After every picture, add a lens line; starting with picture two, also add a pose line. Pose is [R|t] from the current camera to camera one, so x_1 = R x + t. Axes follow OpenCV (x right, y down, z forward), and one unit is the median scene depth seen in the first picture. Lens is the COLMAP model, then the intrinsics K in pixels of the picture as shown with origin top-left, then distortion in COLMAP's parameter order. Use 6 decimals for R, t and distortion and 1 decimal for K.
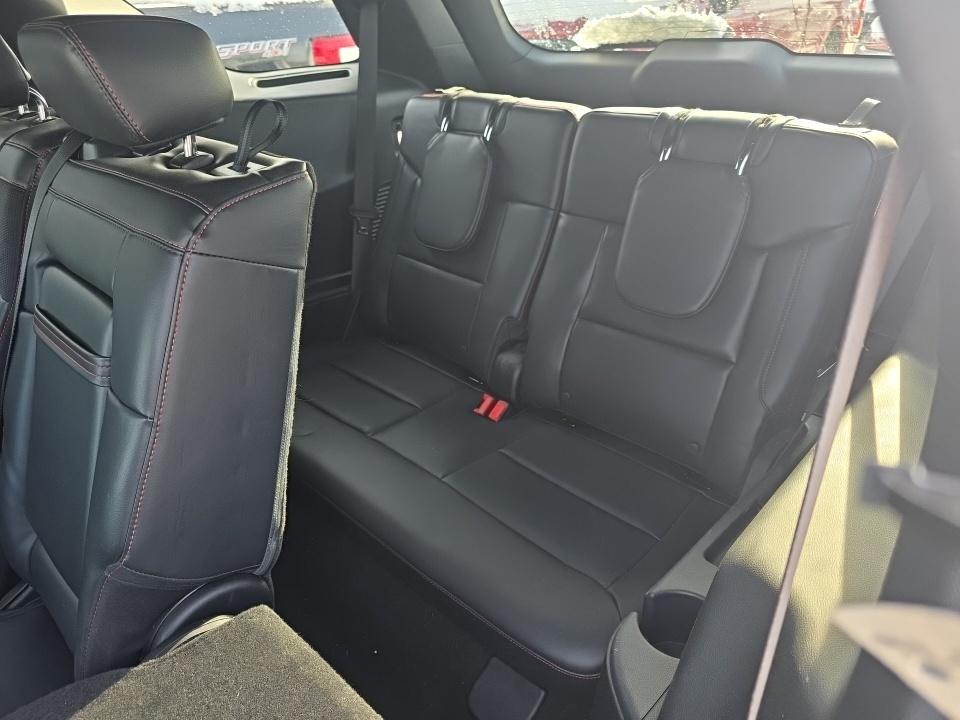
lens RADIAL K [[646.8, 0, 476.2], [0, 646.8, 365.8], [0, 0, 1]] dist [0.043470, -0.037556]
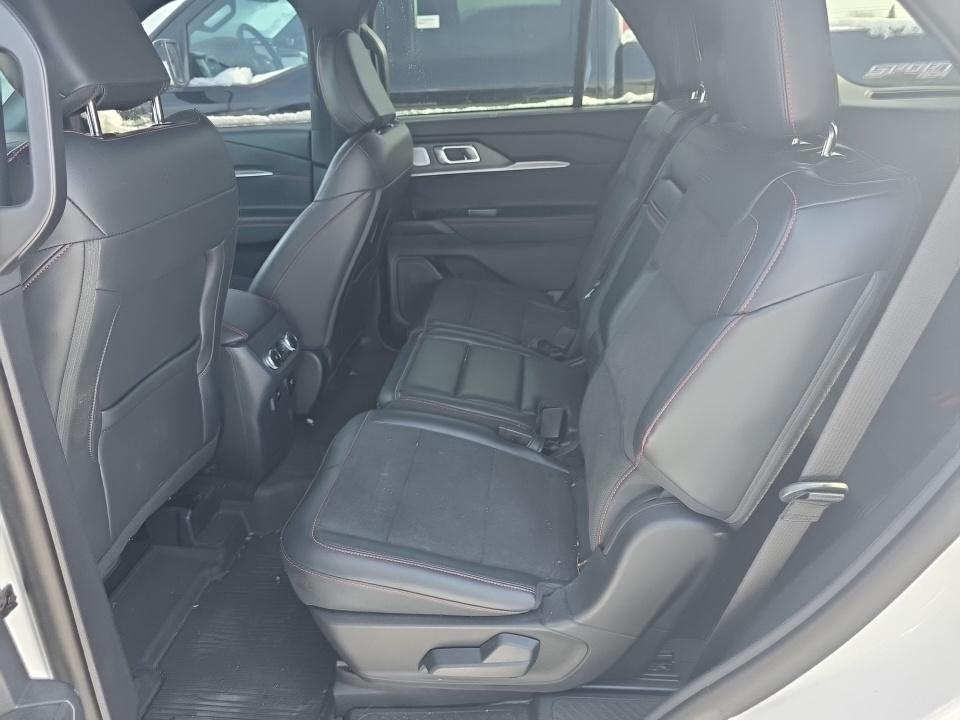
lens RADIAL K [[646.8, 0, 476.2], [0, 646.8, 365.8], [0, 0, 1]] dist [0.043470, -0.037556]
pose [[0.637442, 0.346663, -0.688108, 0.197615], [-0.364145, 0.922580, 0.127455, 0.132505], [0.679018, 0.169326, 0.714327, -0.257743]]
